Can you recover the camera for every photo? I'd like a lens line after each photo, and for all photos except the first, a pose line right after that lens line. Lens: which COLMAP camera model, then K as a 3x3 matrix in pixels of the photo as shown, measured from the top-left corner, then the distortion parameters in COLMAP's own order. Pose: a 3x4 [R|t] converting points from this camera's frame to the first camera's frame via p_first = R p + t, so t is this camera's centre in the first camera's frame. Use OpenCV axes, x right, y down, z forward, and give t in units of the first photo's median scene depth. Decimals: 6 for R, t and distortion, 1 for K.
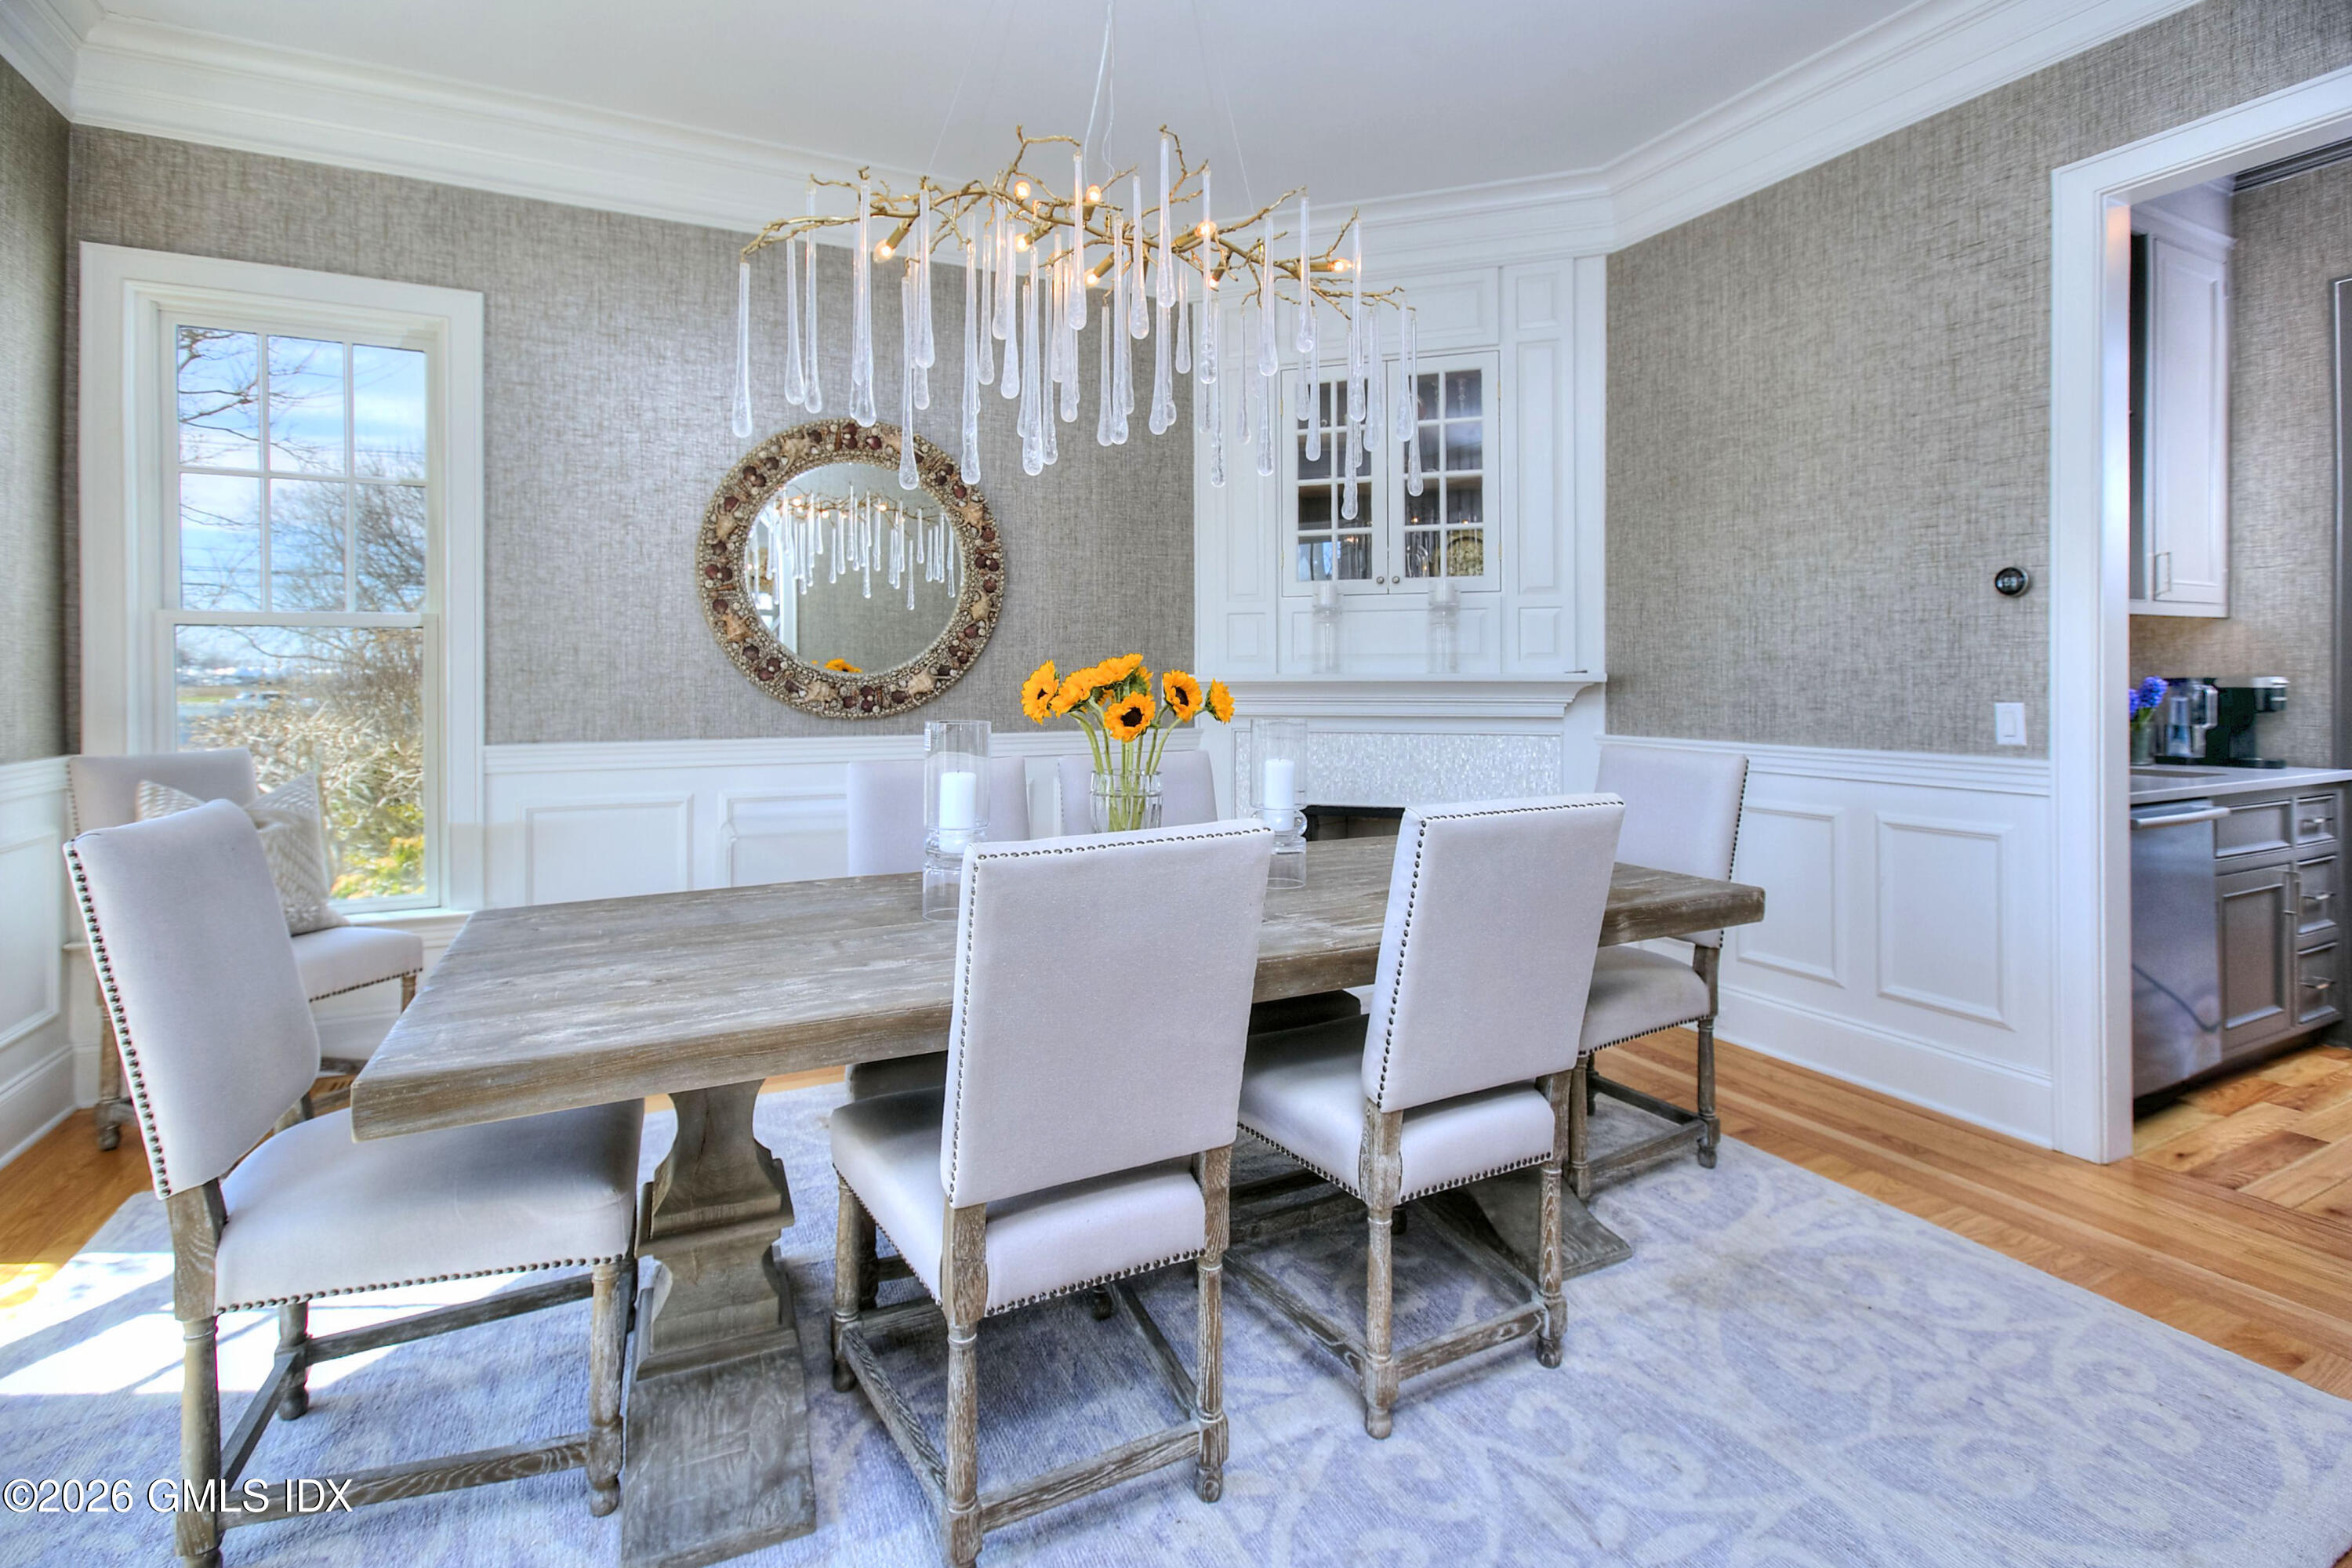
lens RADIAL K [[1089.5, 0, 1154.1], [0, 1089.5, 683.5], [0, 0, 1]] dist [0.001545, 0.000161]
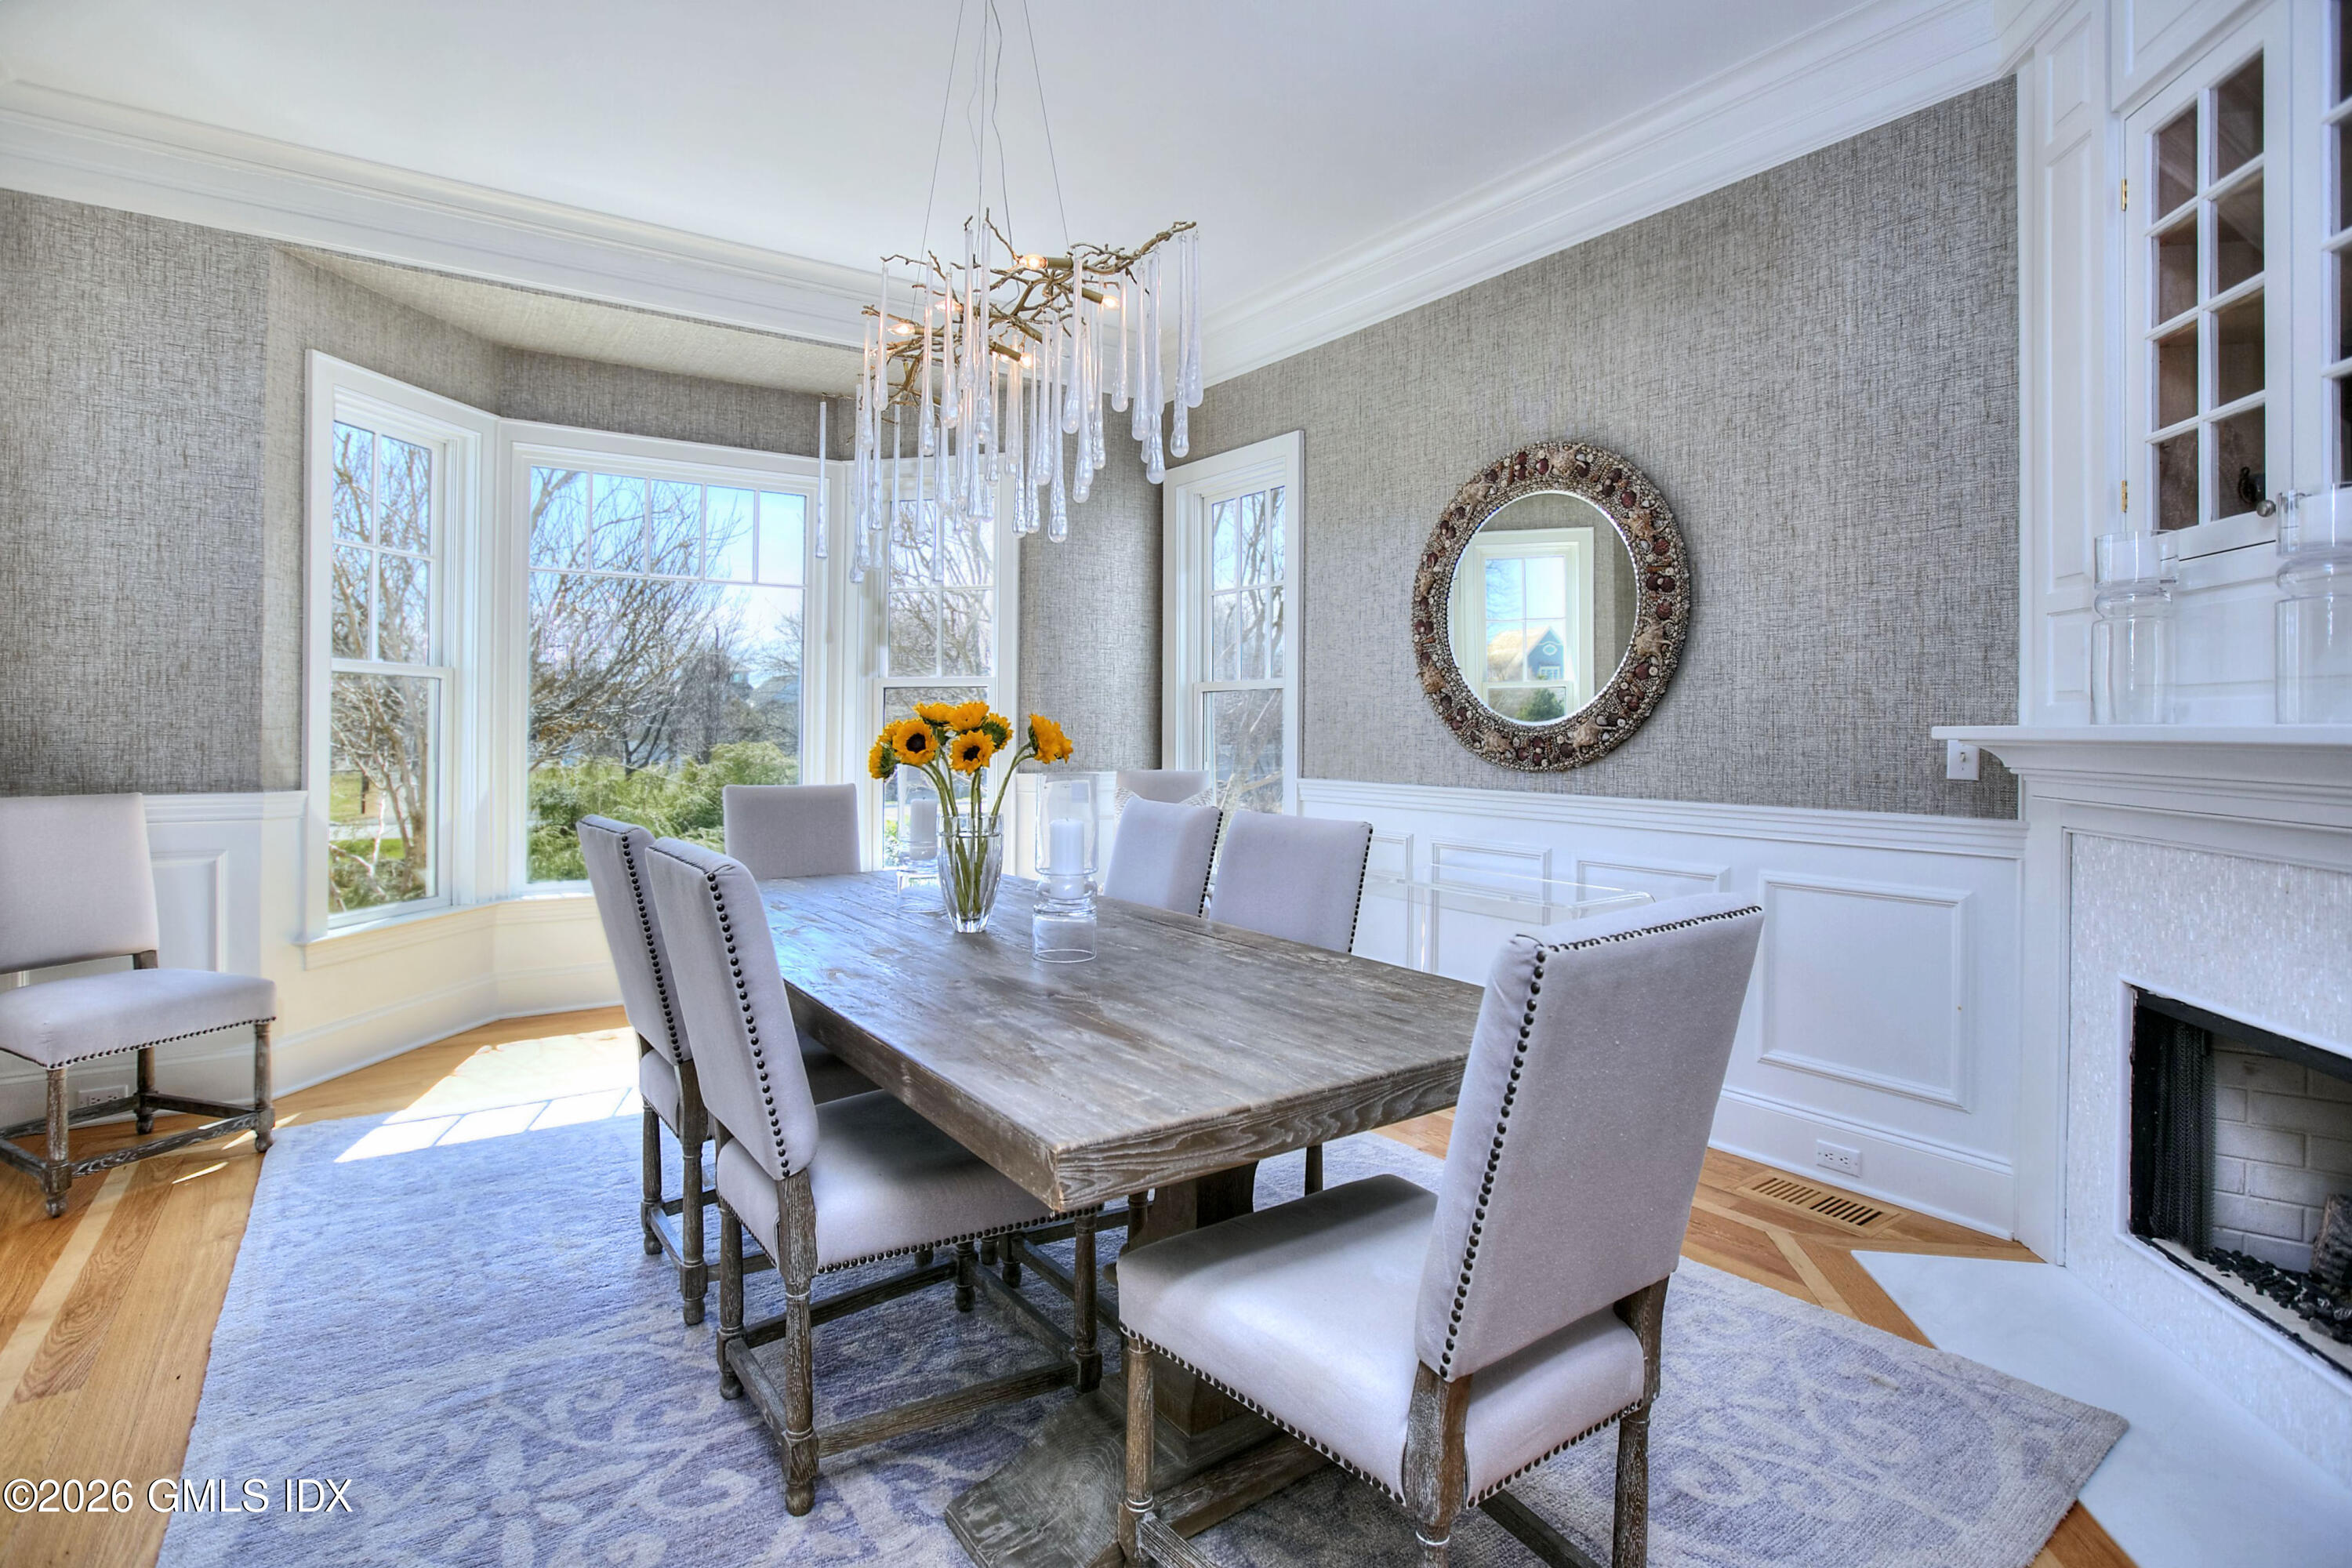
lens RADIAL K [[1179.1, 0, 1172.1], [0, 1179.1, 713.4], [0, 0, 1]] dist [-0.003395, -0.000073]
pose [[0.173782, -0.004375, -0.984774, 0.651724], [-0.011141, 0.999917, -0.006408, -0.007609], [0.984721, 0.012085, 0.173719, 0.536790]]
